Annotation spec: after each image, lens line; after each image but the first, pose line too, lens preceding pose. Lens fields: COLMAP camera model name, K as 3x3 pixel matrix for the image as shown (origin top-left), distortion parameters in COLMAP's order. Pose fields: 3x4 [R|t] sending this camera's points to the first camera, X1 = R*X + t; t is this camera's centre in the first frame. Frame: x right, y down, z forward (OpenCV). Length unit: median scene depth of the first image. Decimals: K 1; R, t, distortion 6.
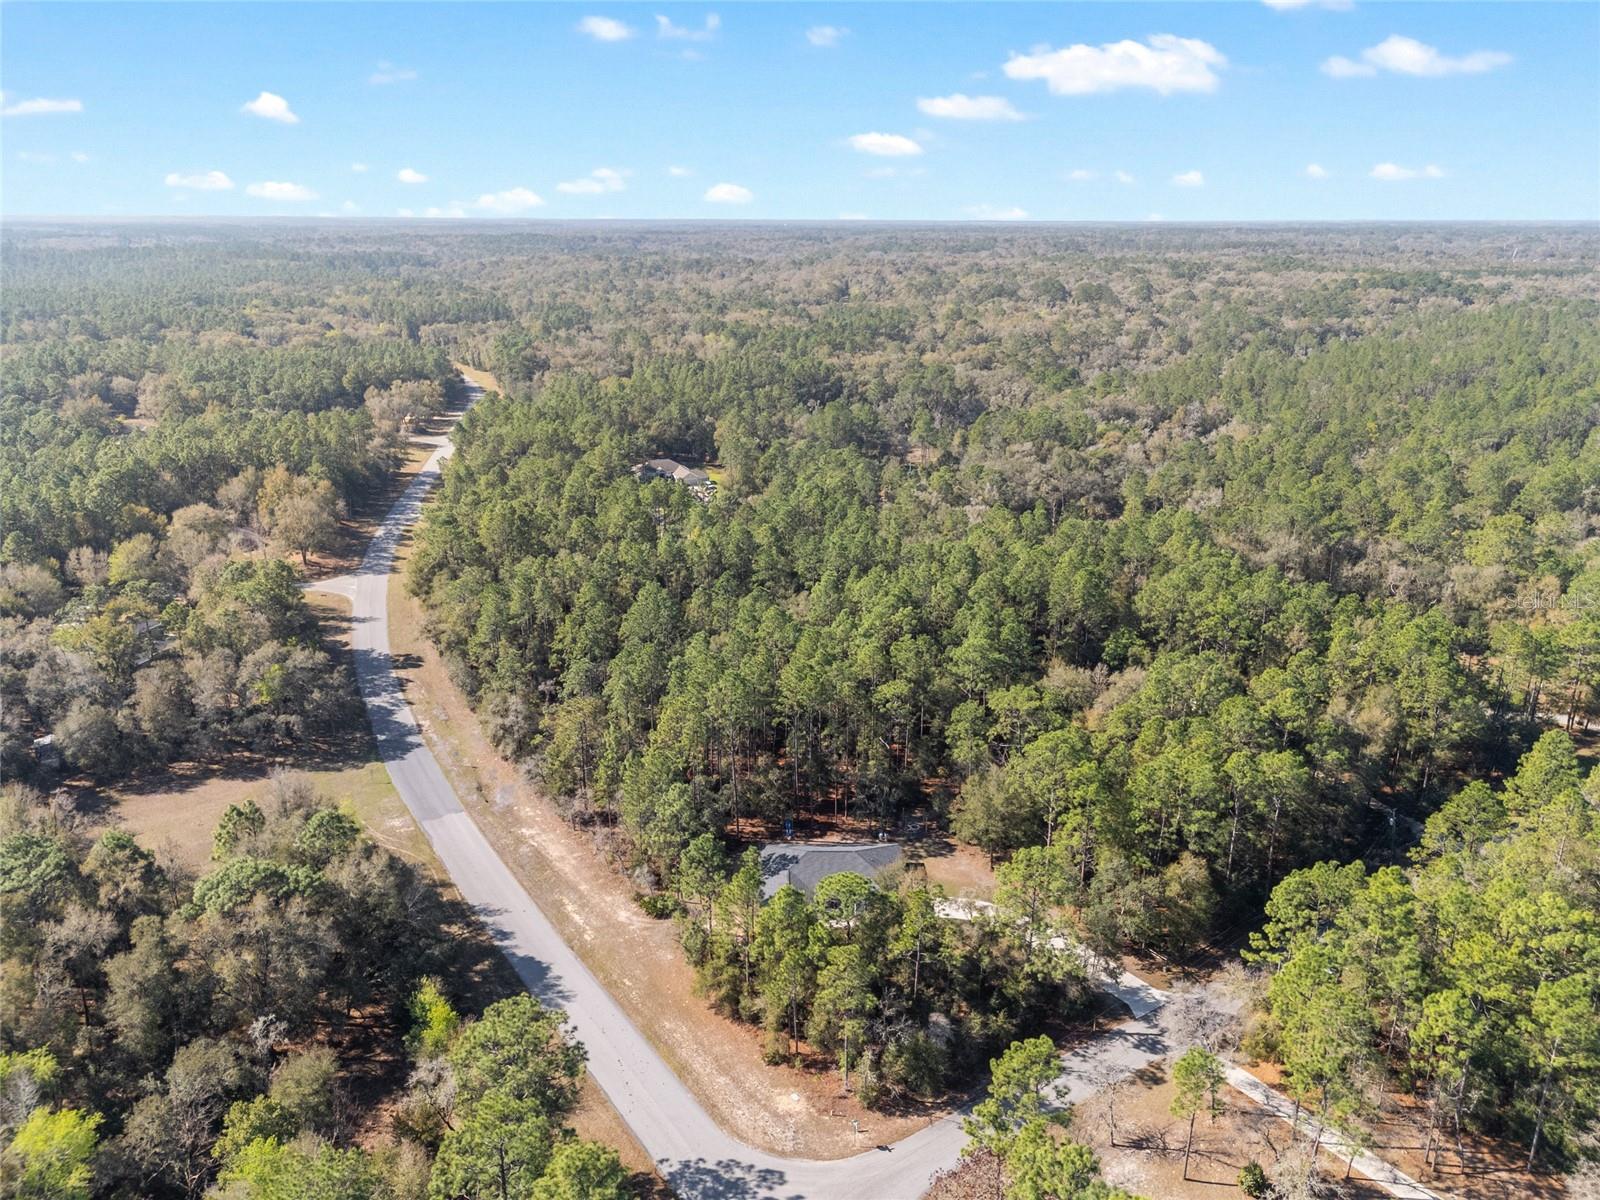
lens RADIAL K [[1177.4, 0, 792.8], [0, 1177.4, 595.0], [0, 0, 1]] dist [0.065604, -0.059068]
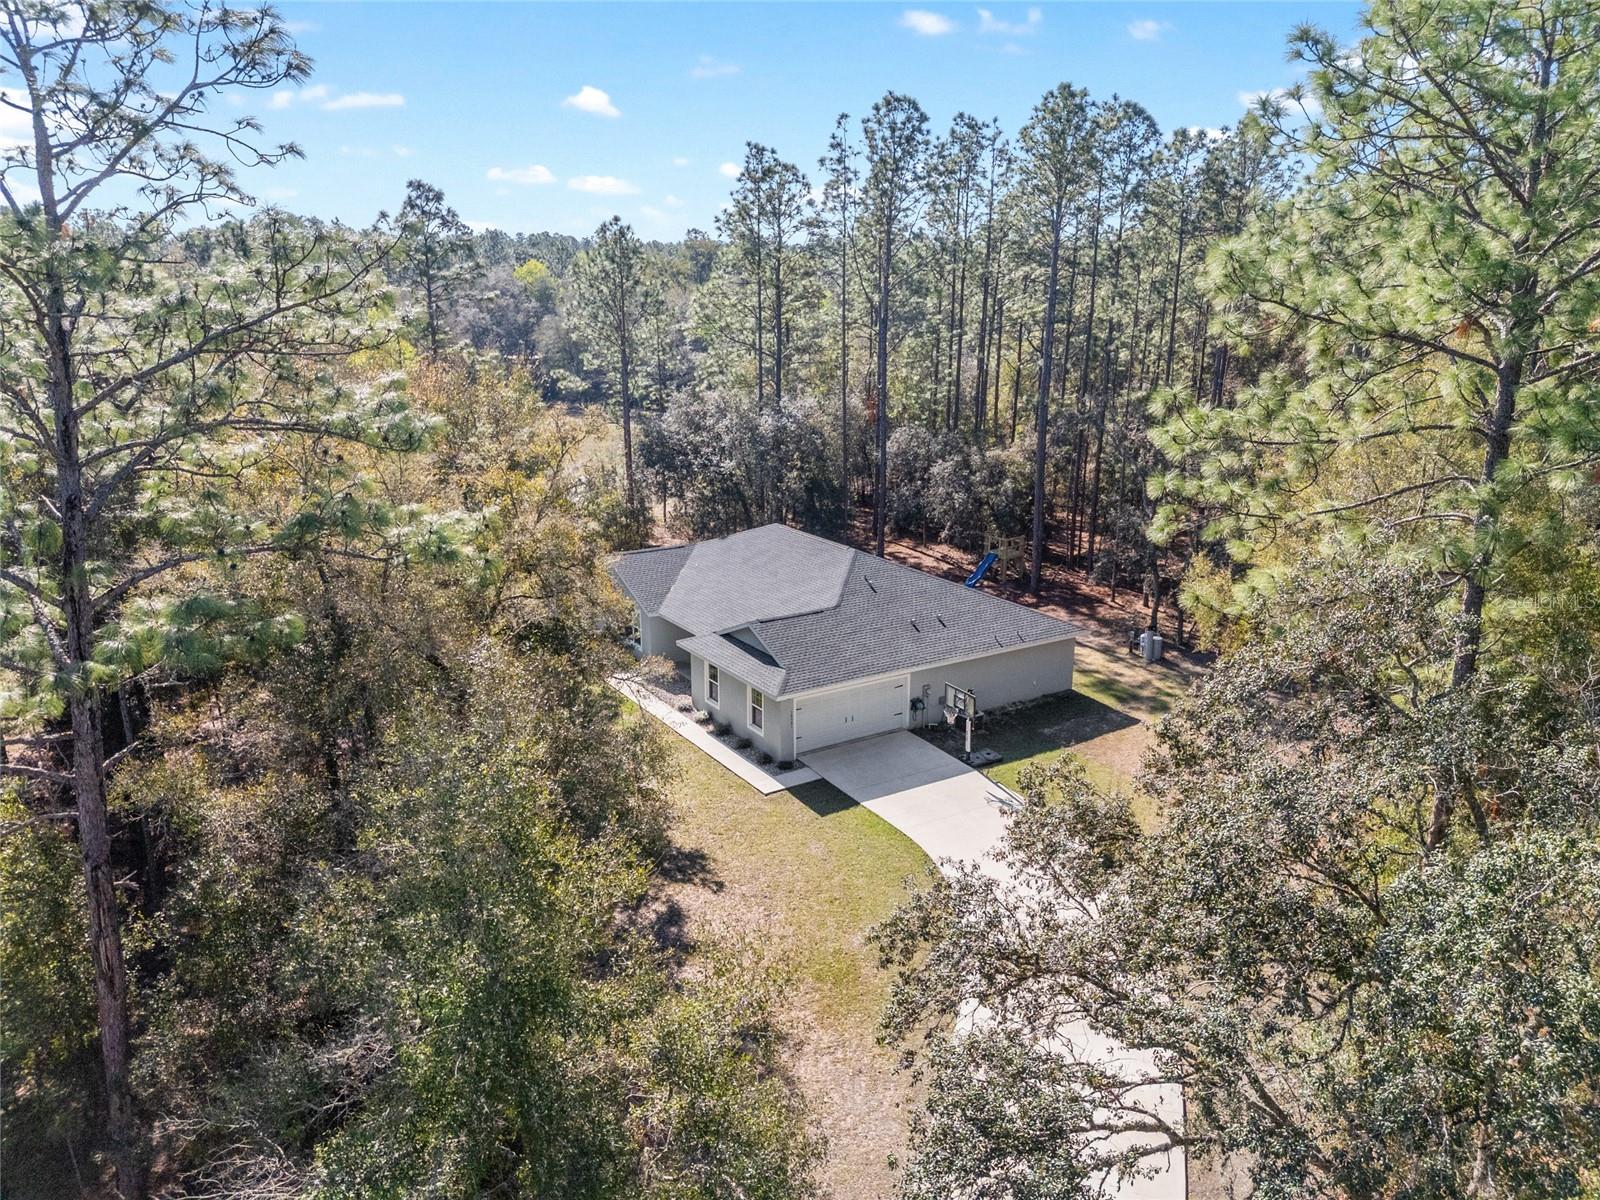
lens RADIAL K [[1177.4, 0, 804.7], [0, 1177.4, 596.6], [0, 0, 1]] dist [0.065604, -0.059068]
pose [[0.542202, 0.229724, -0.808235, 0.299998], [-0.264308, 0.959702, 0.095465, 0.204444], [0.797595, 0.161862, 0.581070, 0.821584]]
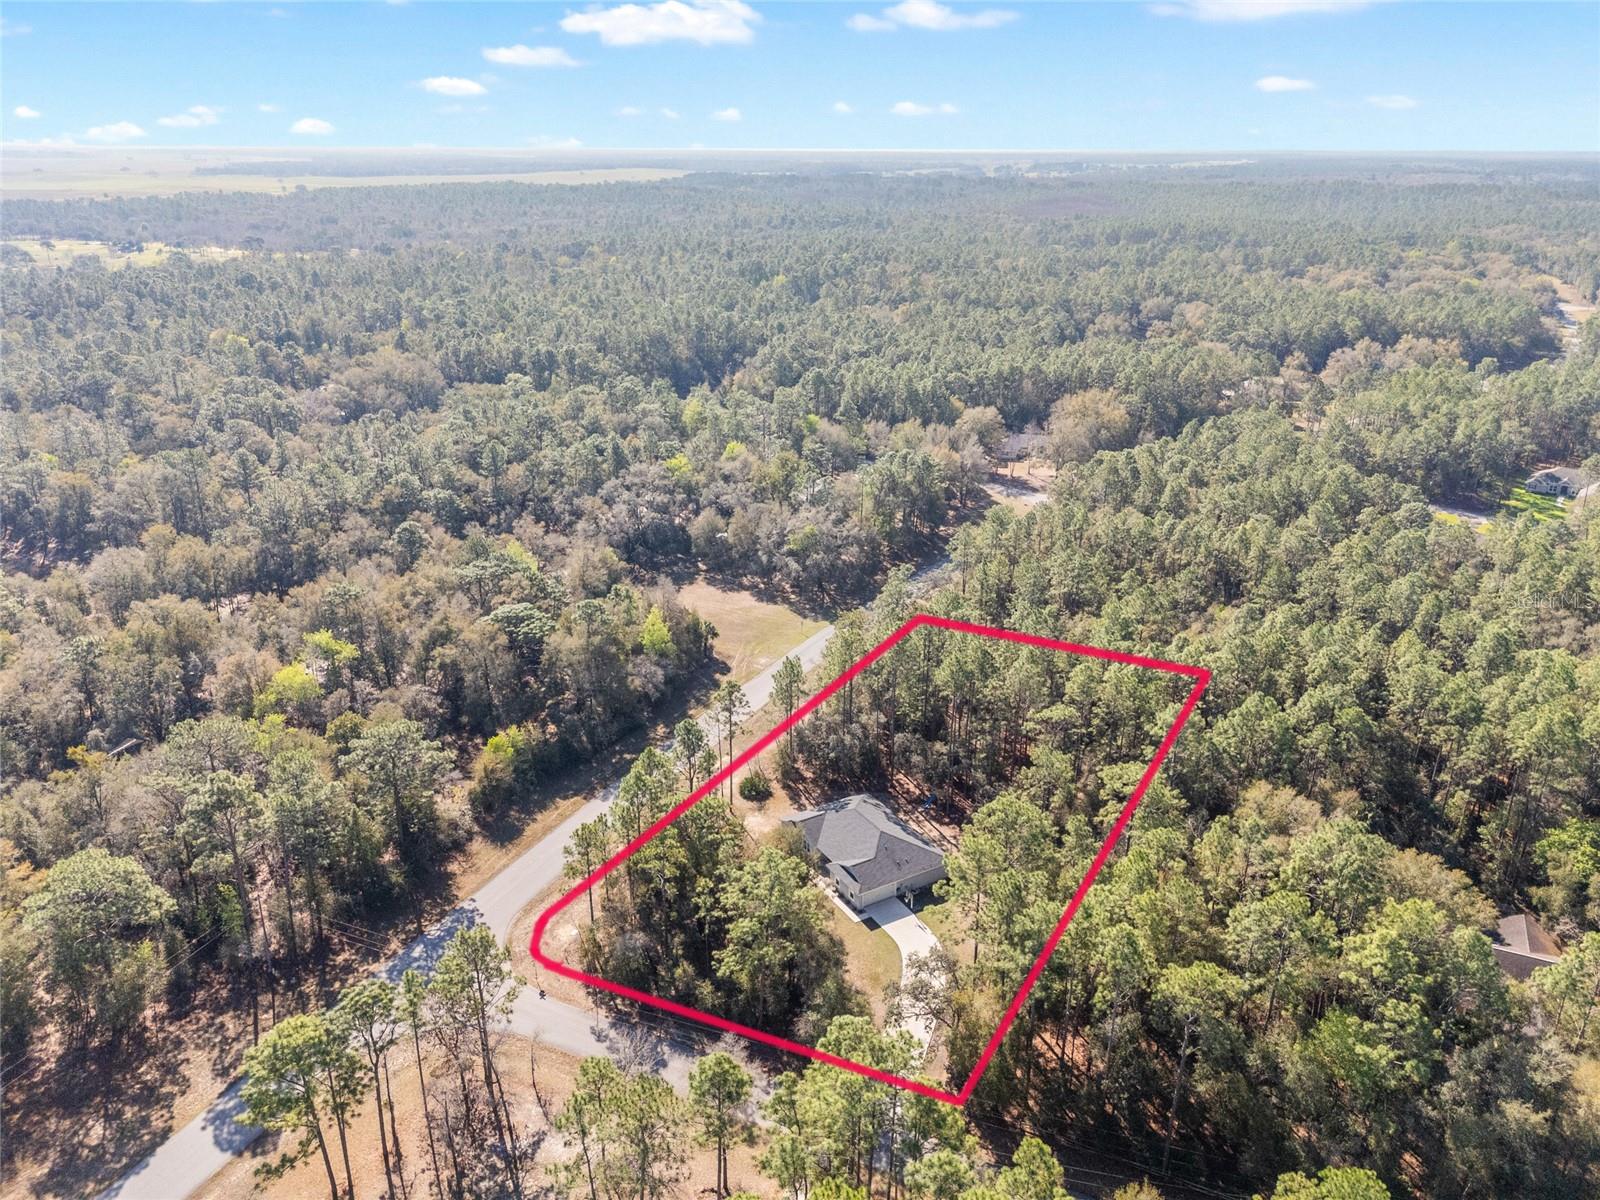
lens RADIAL K [[1177.4, 0, 805.9], [0, 1177.4, 606.2], [0, 0, 1]] dist [0.065604, -0.059068]
pose [[0.520067, 0.320732, -0.791619, 0.736196], [-0.271198, 0.940866, 0.203033, -0.138810], [0.809927, 0.109095, 0.576296, 0.375393]]
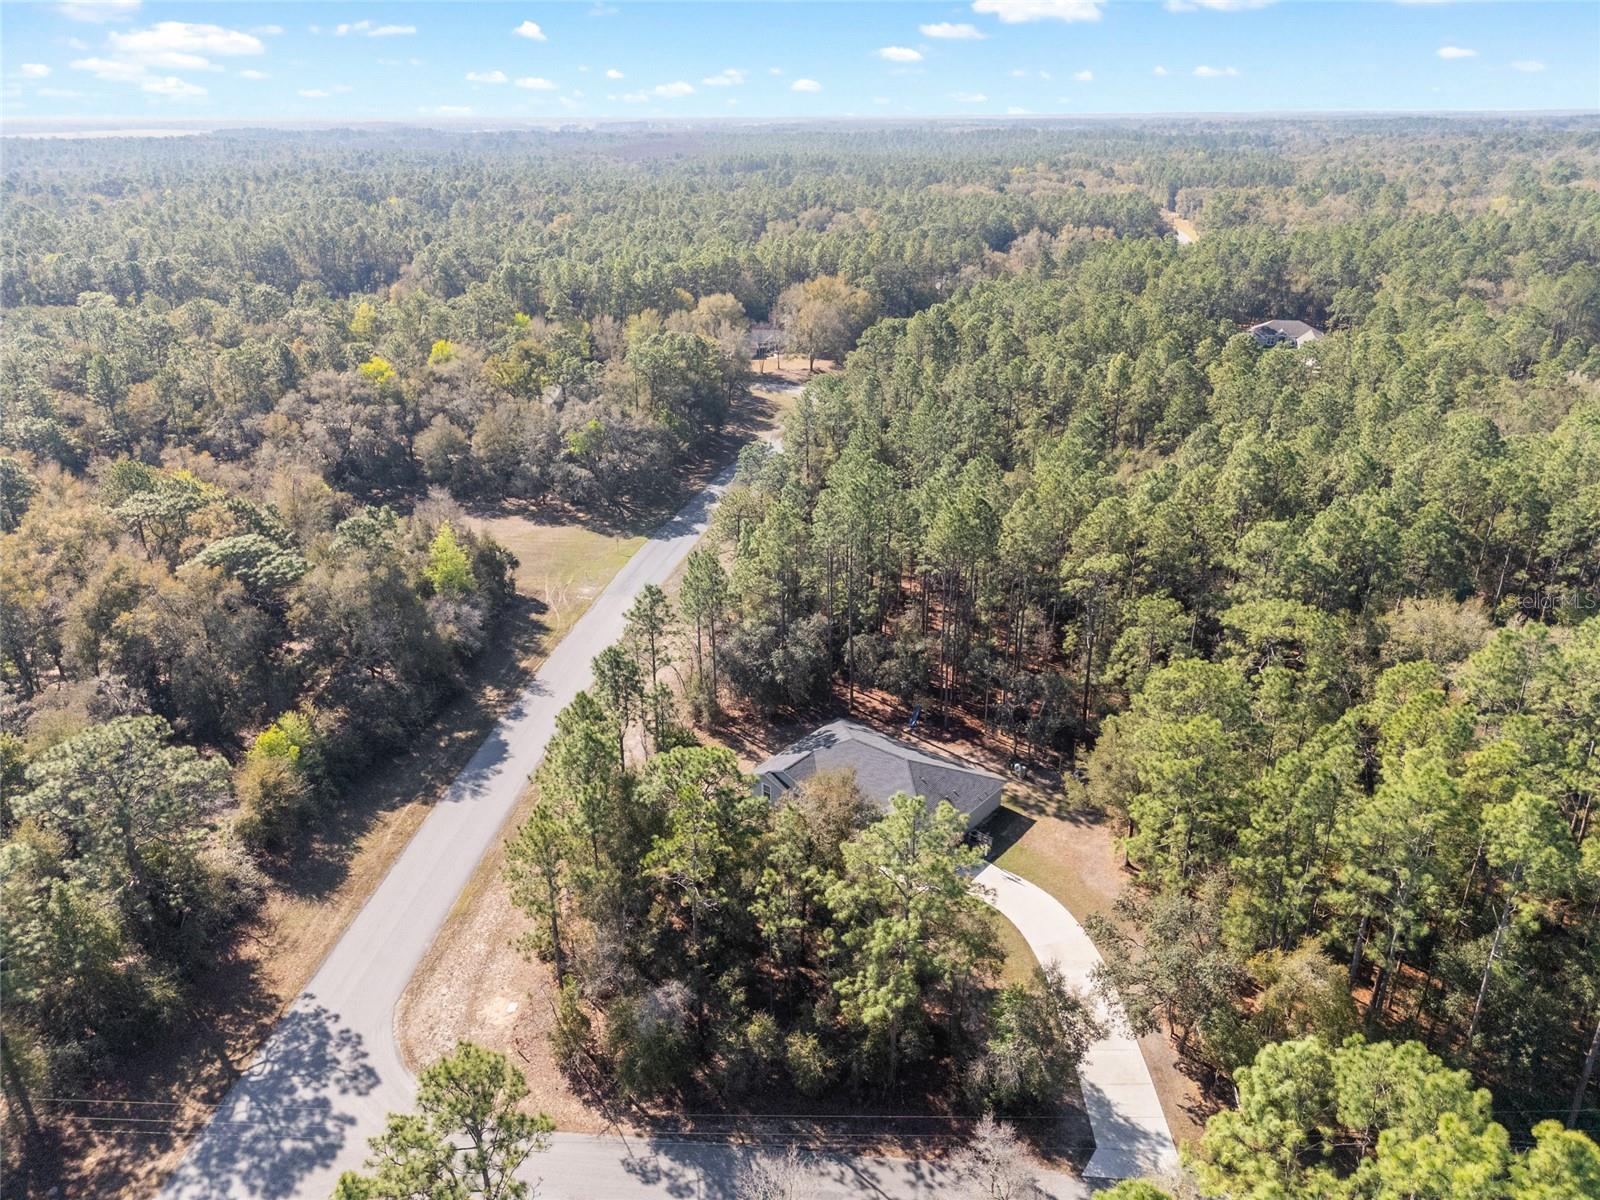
lens RADIAL K [[1177.4, 0, 804.1], [0, 1177.4, 603.3], [0, 0, 1]] dist [0.065604, -0.059068]
pose [[0.779084, 0.244215, -0.577397, 0.381629], [-0.194496, 0.969717, 0.147716, 0.039848], [0.595987, -0.002781, 0.802990, 0.420721]]
